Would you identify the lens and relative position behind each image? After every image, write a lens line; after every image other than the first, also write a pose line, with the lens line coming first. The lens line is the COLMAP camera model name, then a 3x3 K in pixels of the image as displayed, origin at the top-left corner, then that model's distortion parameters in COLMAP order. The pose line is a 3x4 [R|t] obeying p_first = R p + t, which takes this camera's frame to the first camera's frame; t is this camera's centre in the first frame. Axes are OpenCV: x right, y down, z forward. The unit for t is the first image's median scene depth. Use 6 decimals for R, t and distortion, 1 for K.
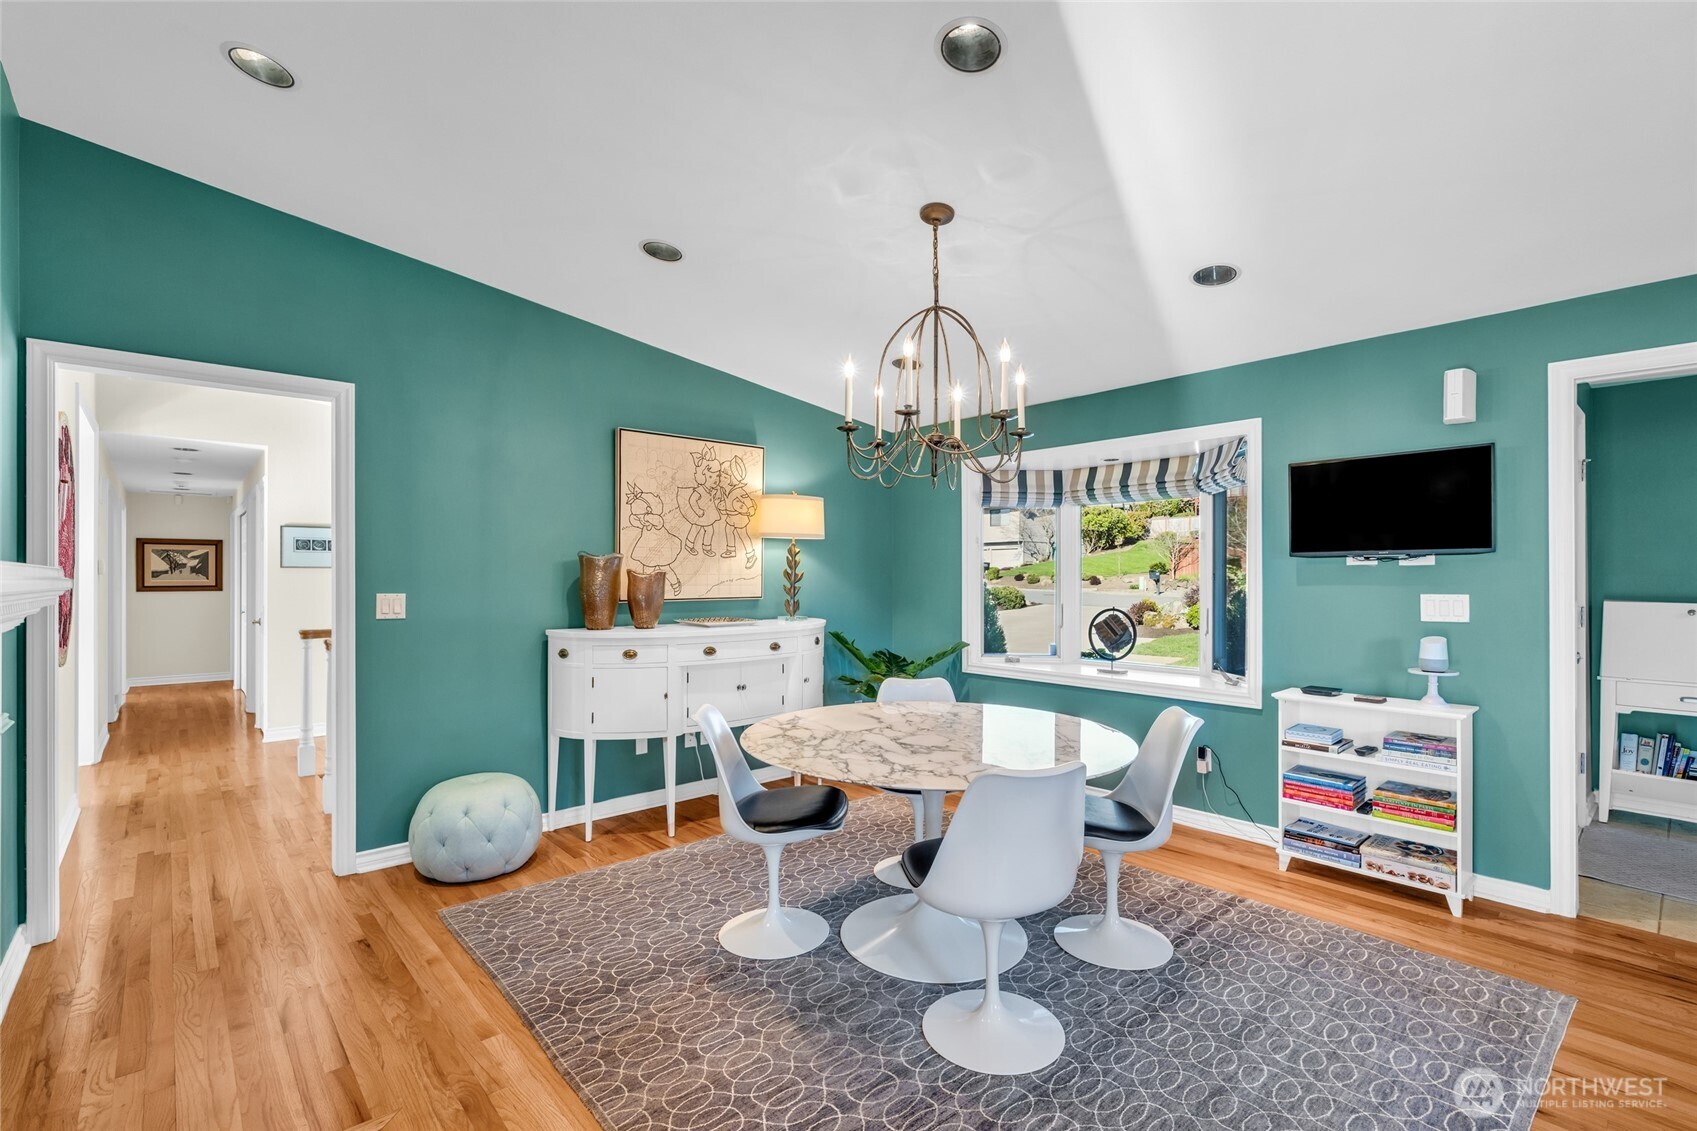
lens RADIAL K [[763.7, 0, 851.6], [0, 763.7, 570.9], [0, 0, 1]] dist [-0.003533, -0.000217]
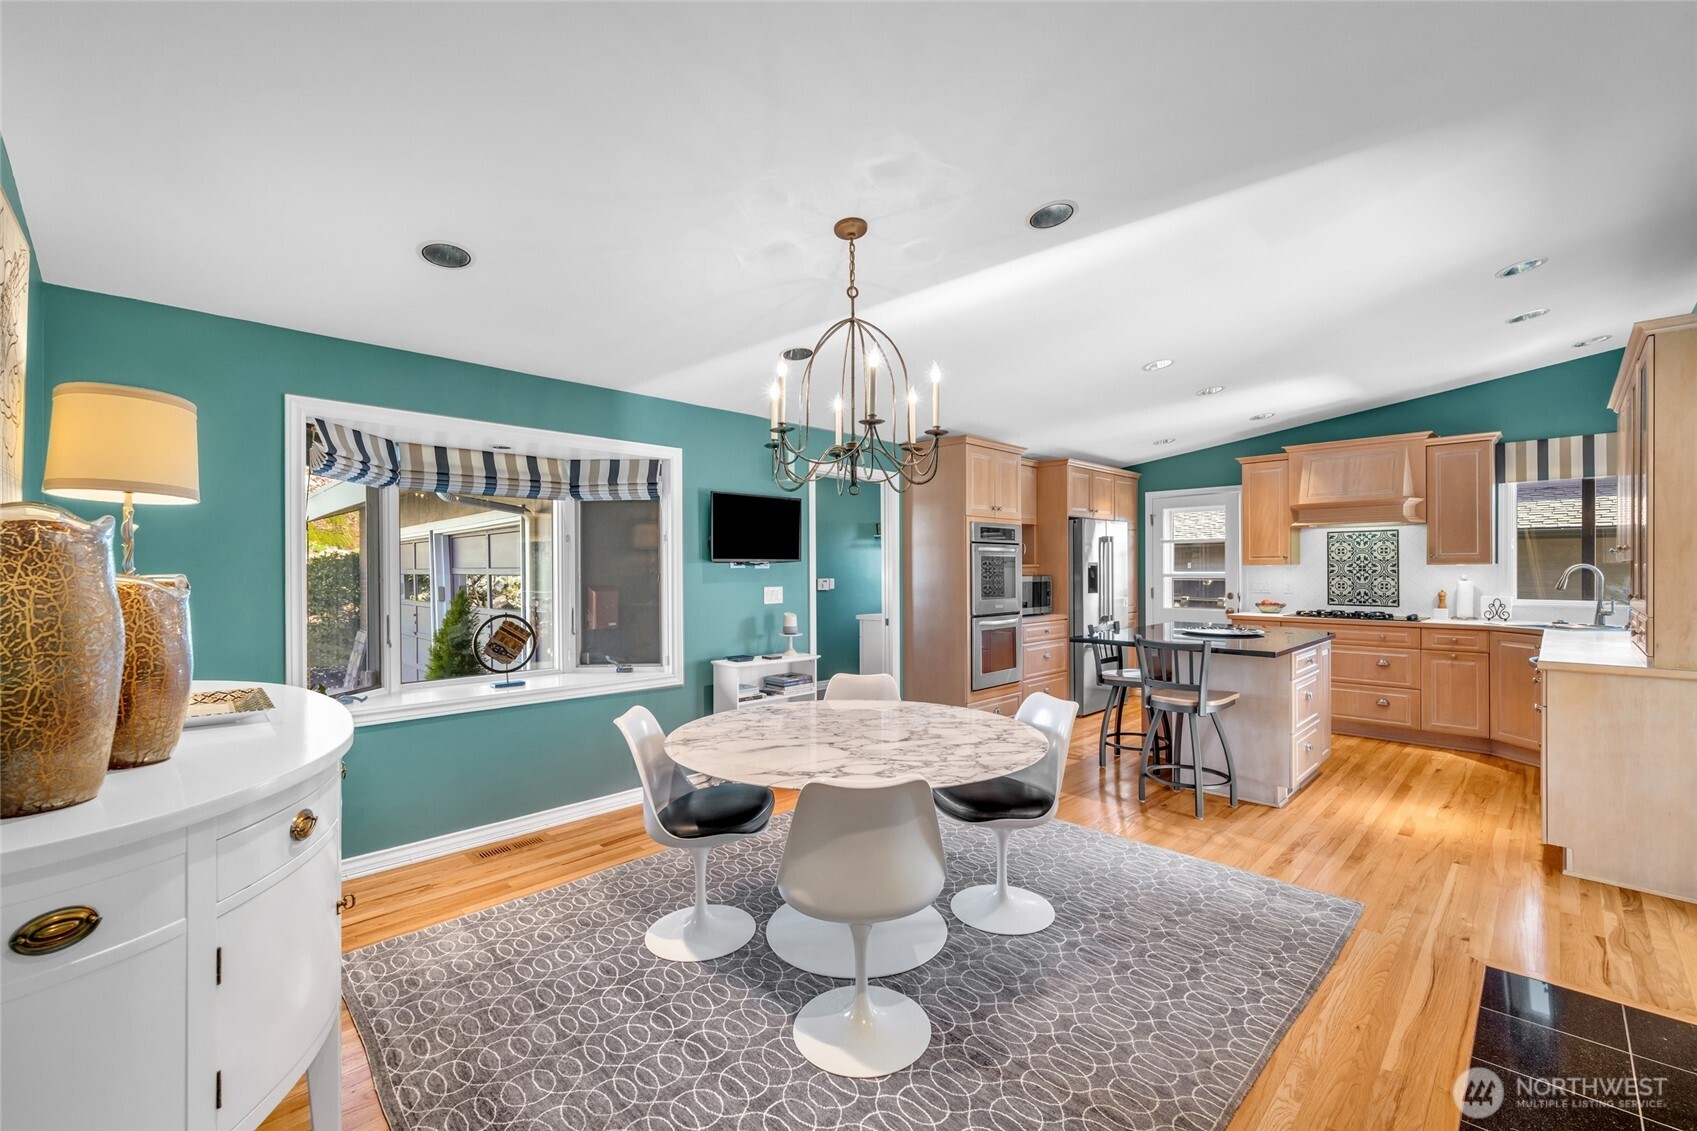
lens RADIAL K [[716.5, 0, 856.3], [0, 716.5, 570.3], [0, 0, 1]] dist [0.011502, 0.000106]
pose [[-0.062686, -0.003135, 0.998028, -0.643470], [-0.002649, 0.999992, 0.002975, -0.007758], [-0.998030, -0.002457, -0.062694, 0.793084]]
